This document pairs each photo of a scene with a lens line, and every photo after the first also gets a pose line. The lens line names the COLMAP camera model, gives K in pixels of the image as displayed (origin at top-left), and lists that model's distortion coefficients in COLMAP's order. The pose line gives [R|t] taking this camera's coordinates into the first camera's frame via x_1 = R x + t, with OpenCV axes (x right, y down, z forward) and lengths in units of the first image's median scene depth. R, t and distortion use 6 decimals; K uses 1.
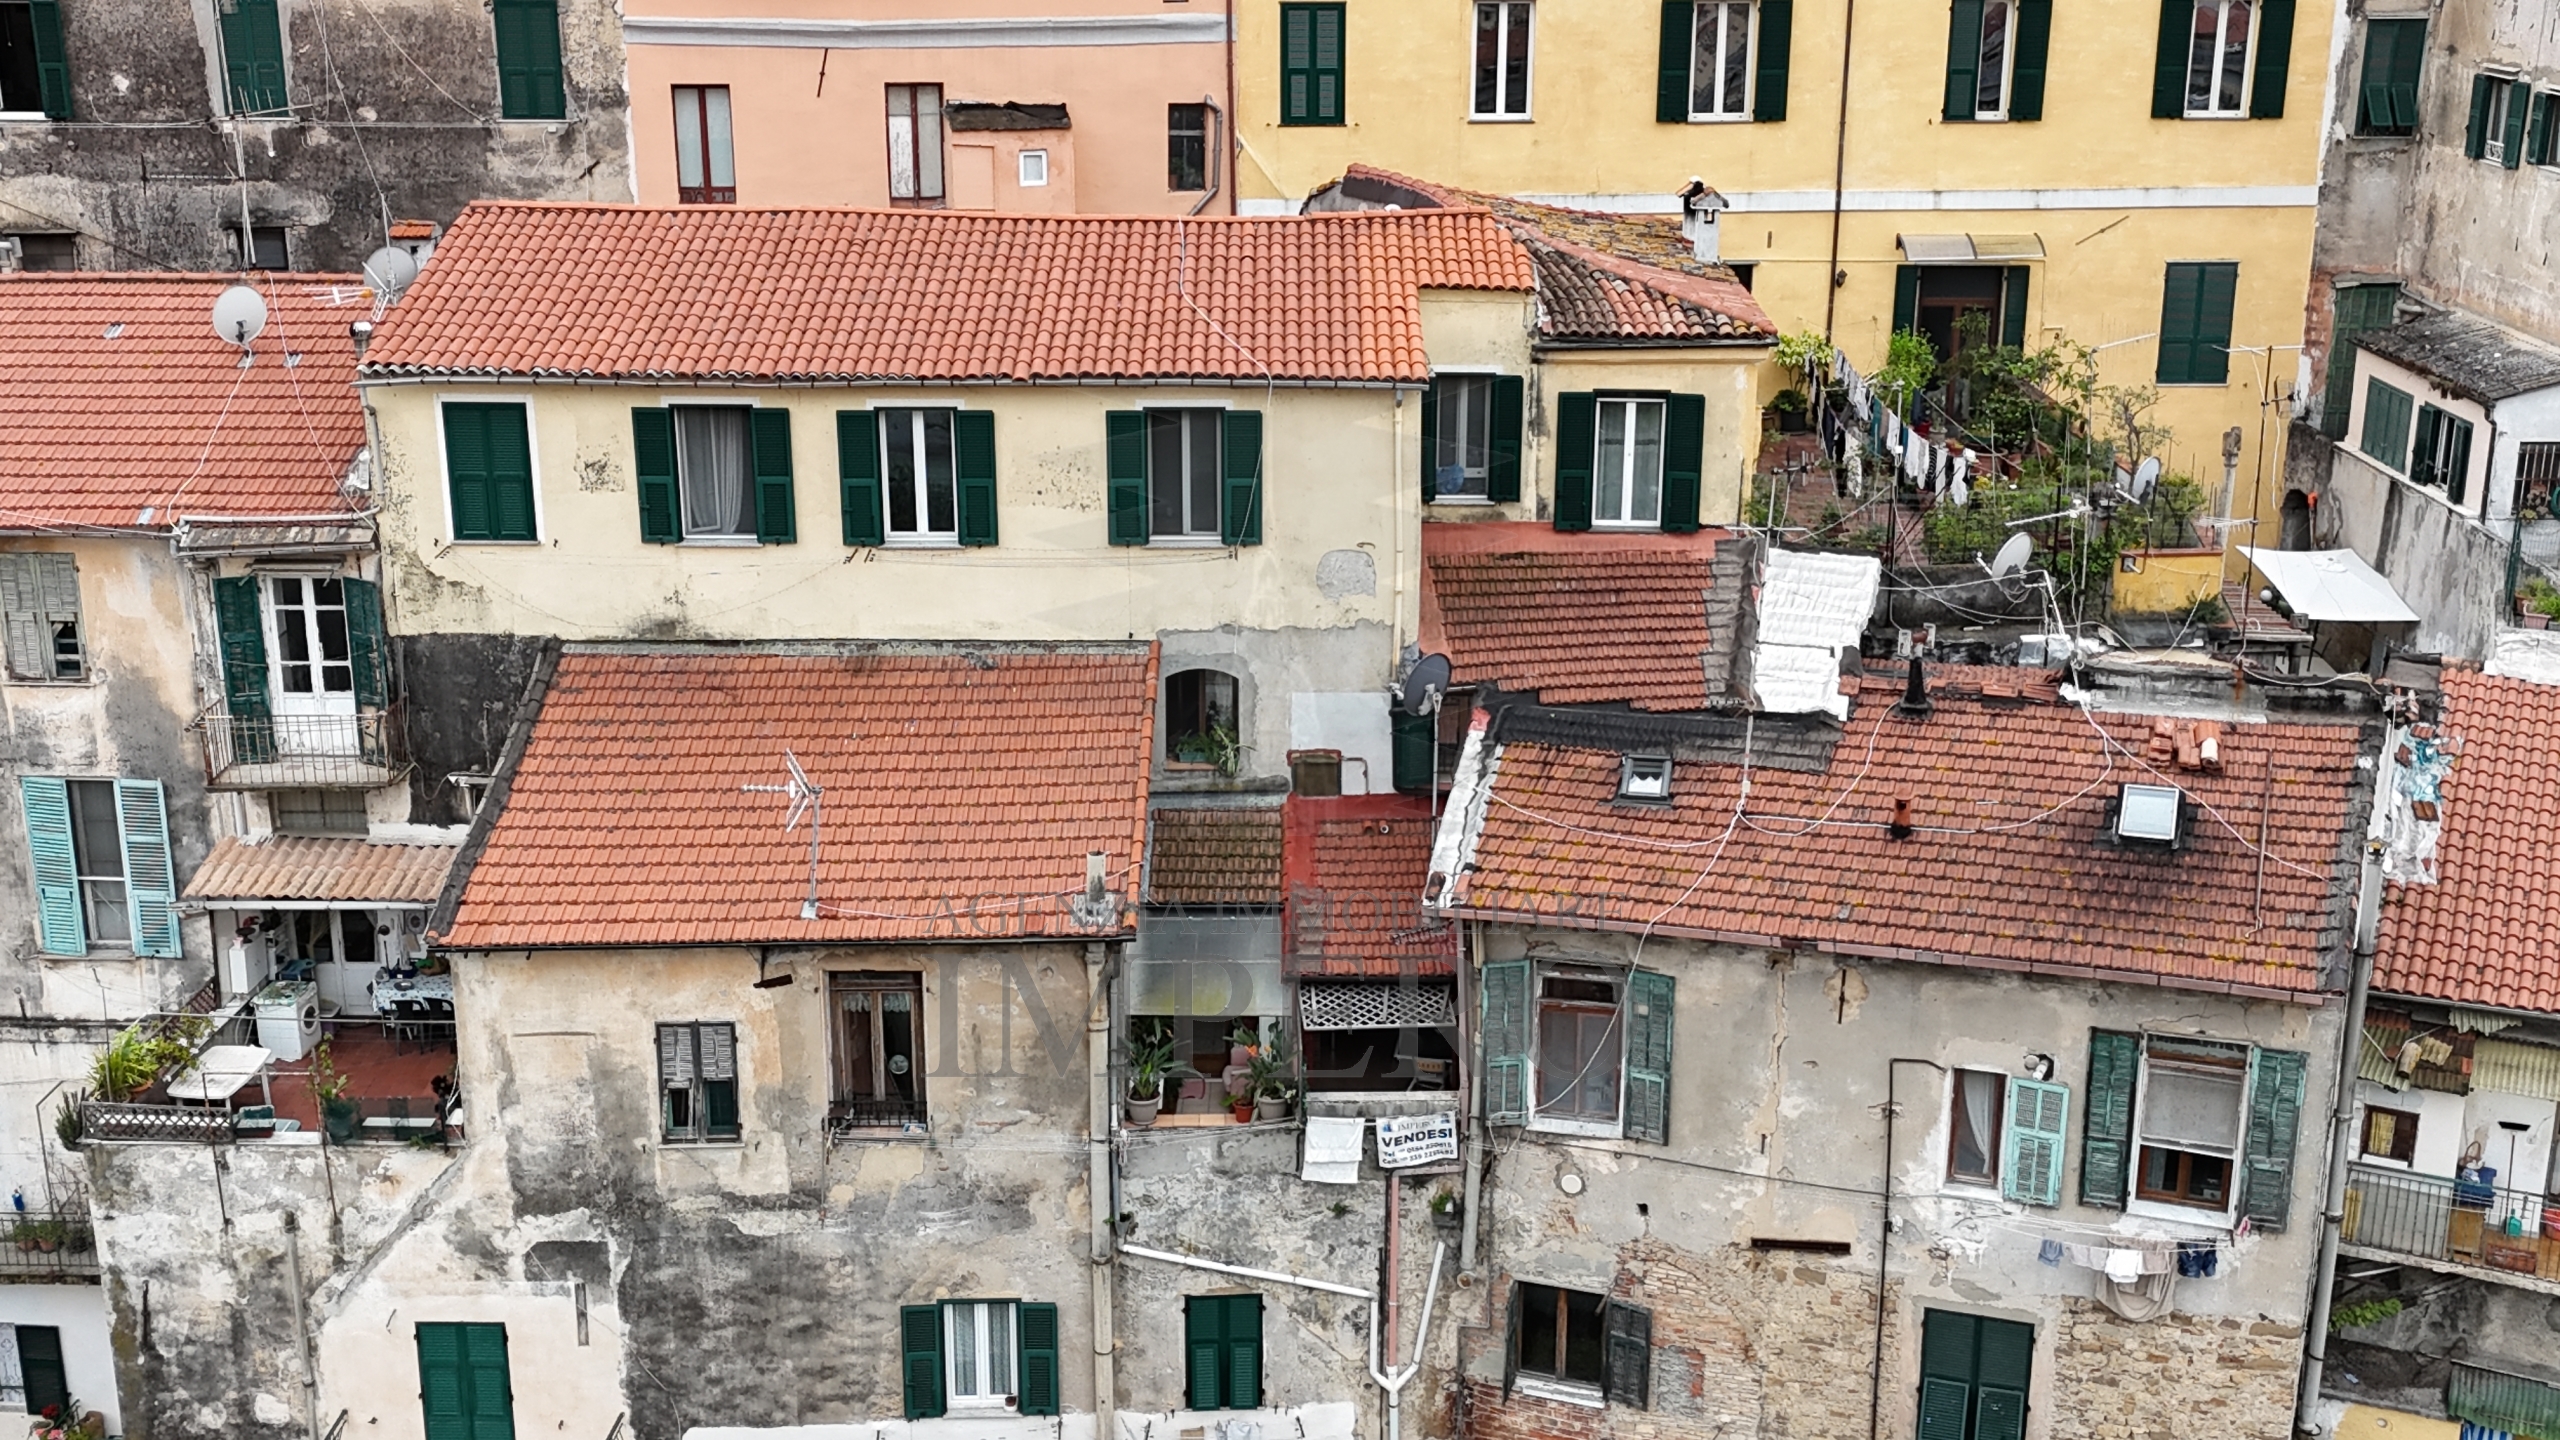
lens RADIAL K [[2935.9, 0, 1285.5], [0, 2935.9, 720.5], [0, 0, 1]] dist [0.152255, -0.321449]
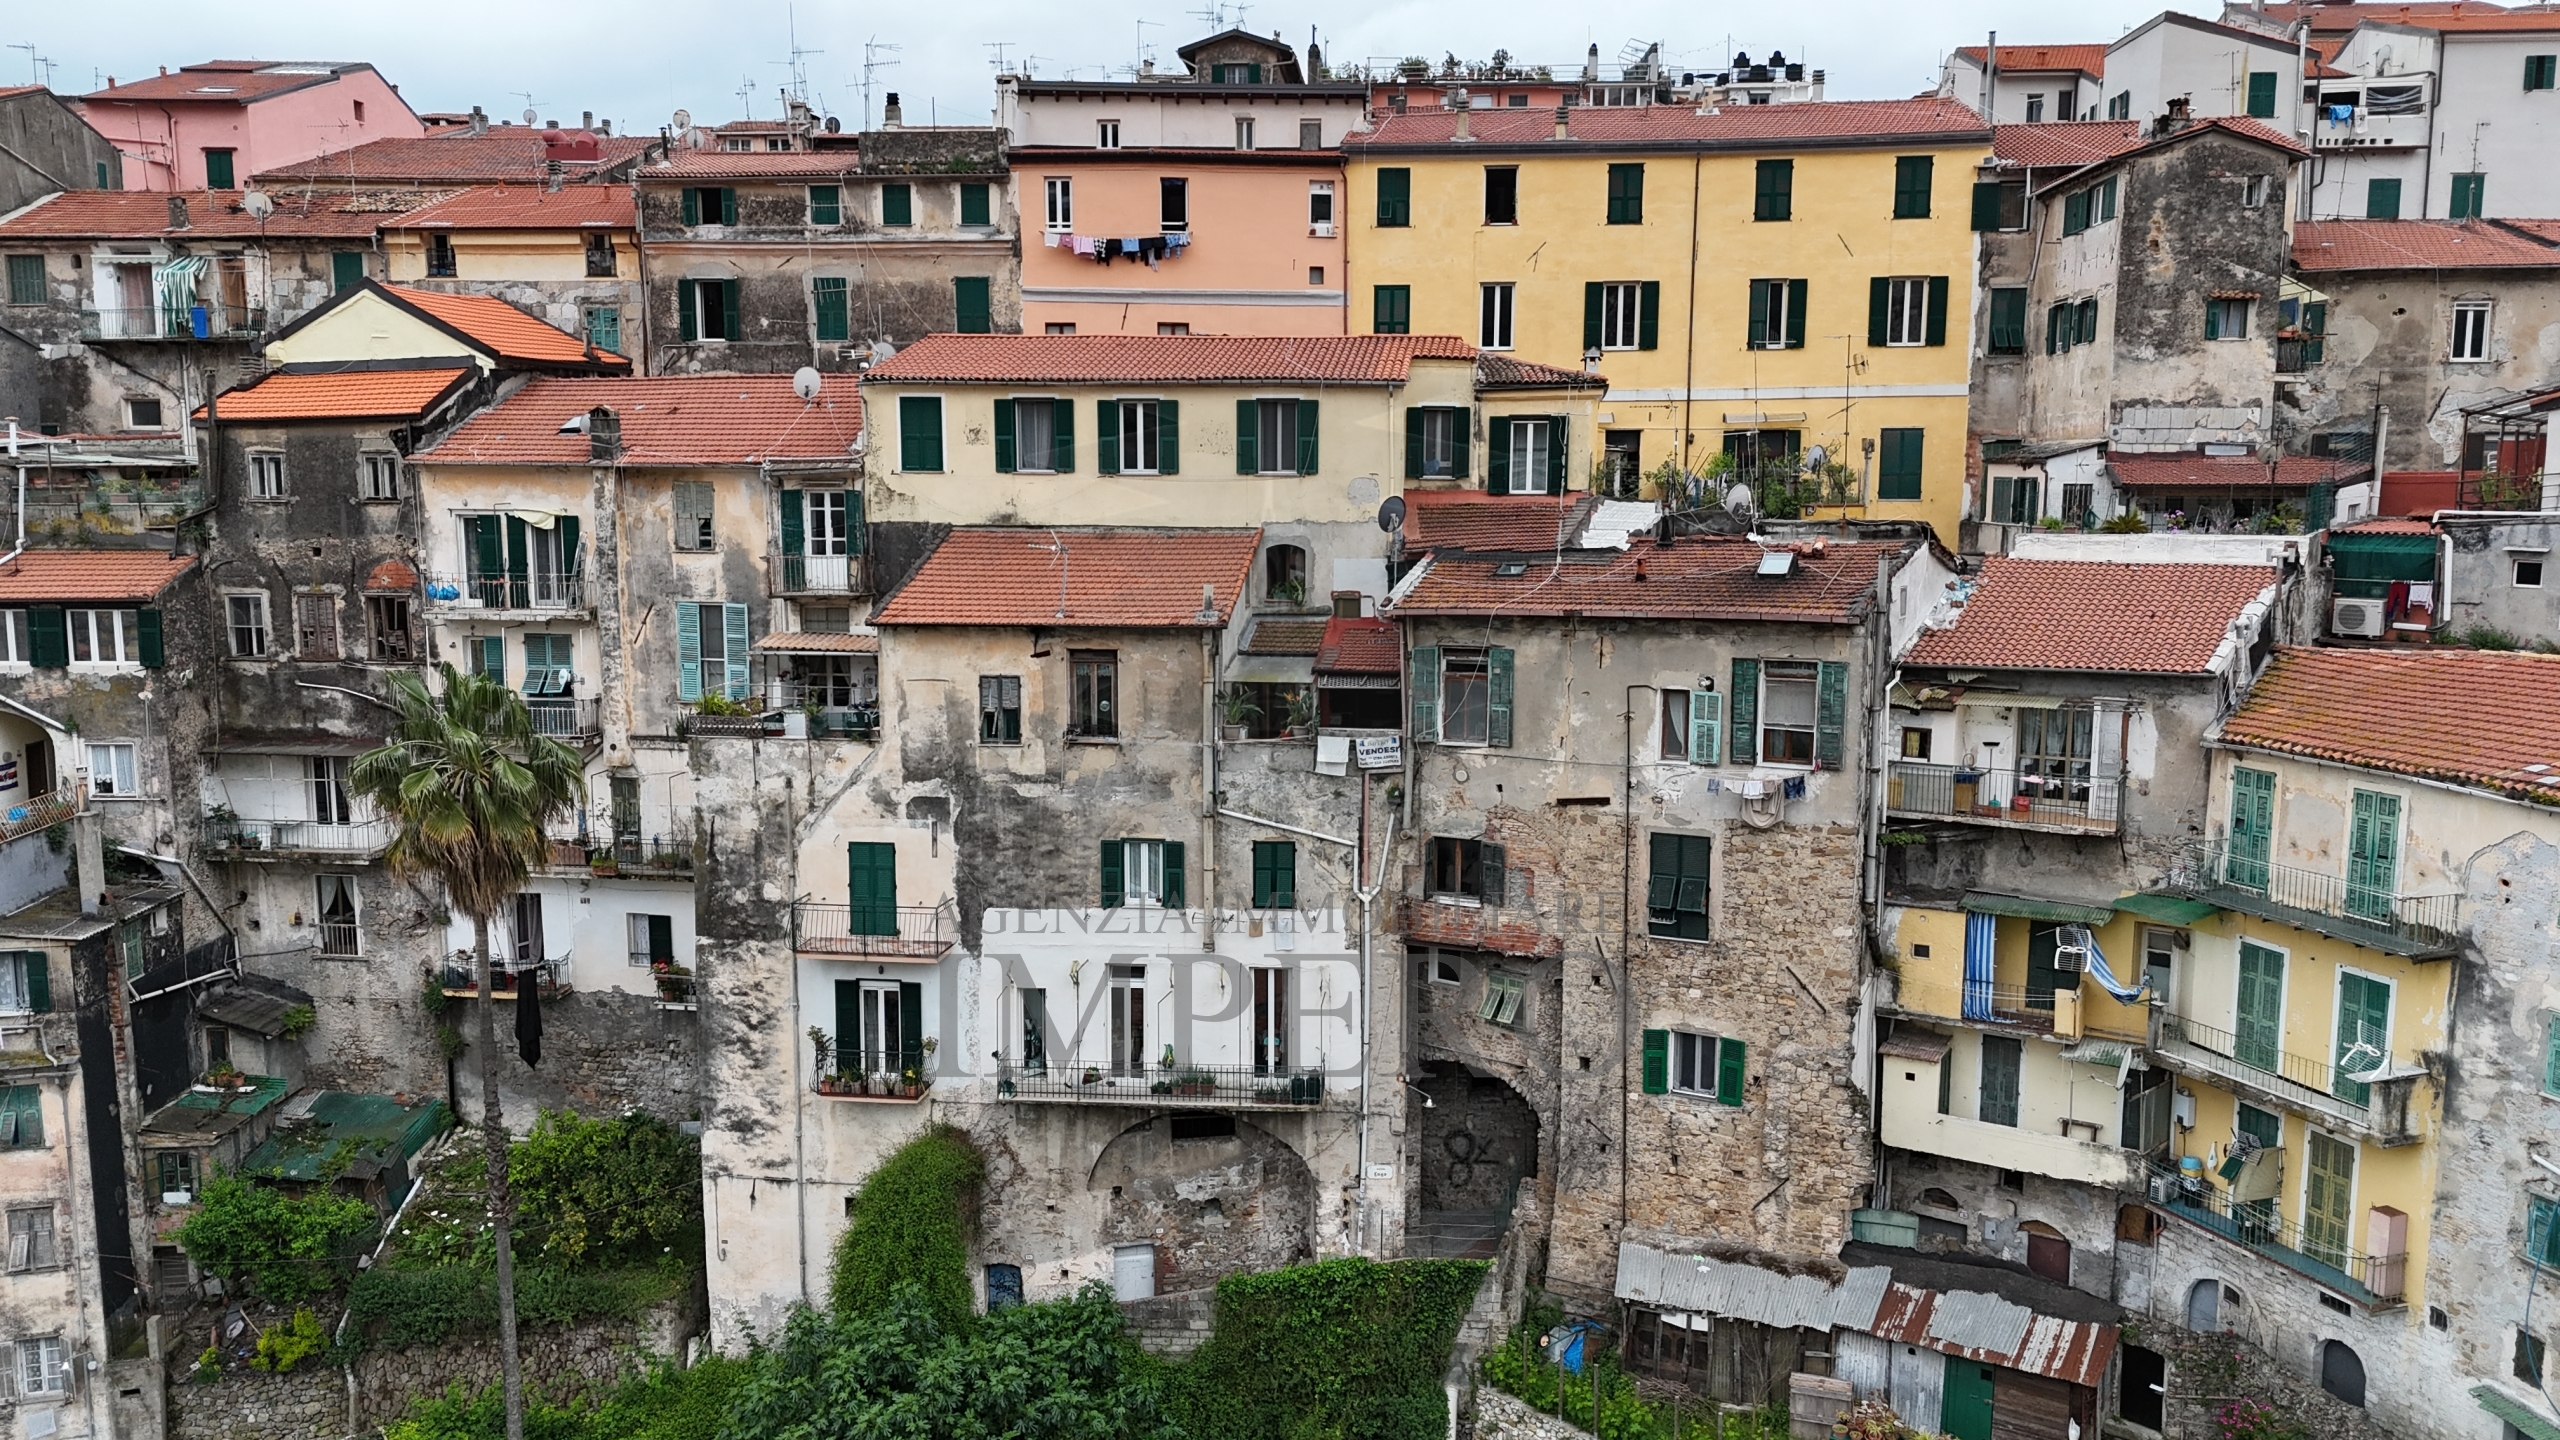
lens RADIAL K [[1913.1, 0, 1280.0], [0, 1913.1, 720.0], [0, 0, 1]] dist [0.208581, -0.552302]
pose [[0.992532, 0.016883, -0.120807, 0.125718], [-0.038252, 0.983499, -0.176826, 0.331097], [0.115828, 0.180126, 0.976800, -0.179058]]
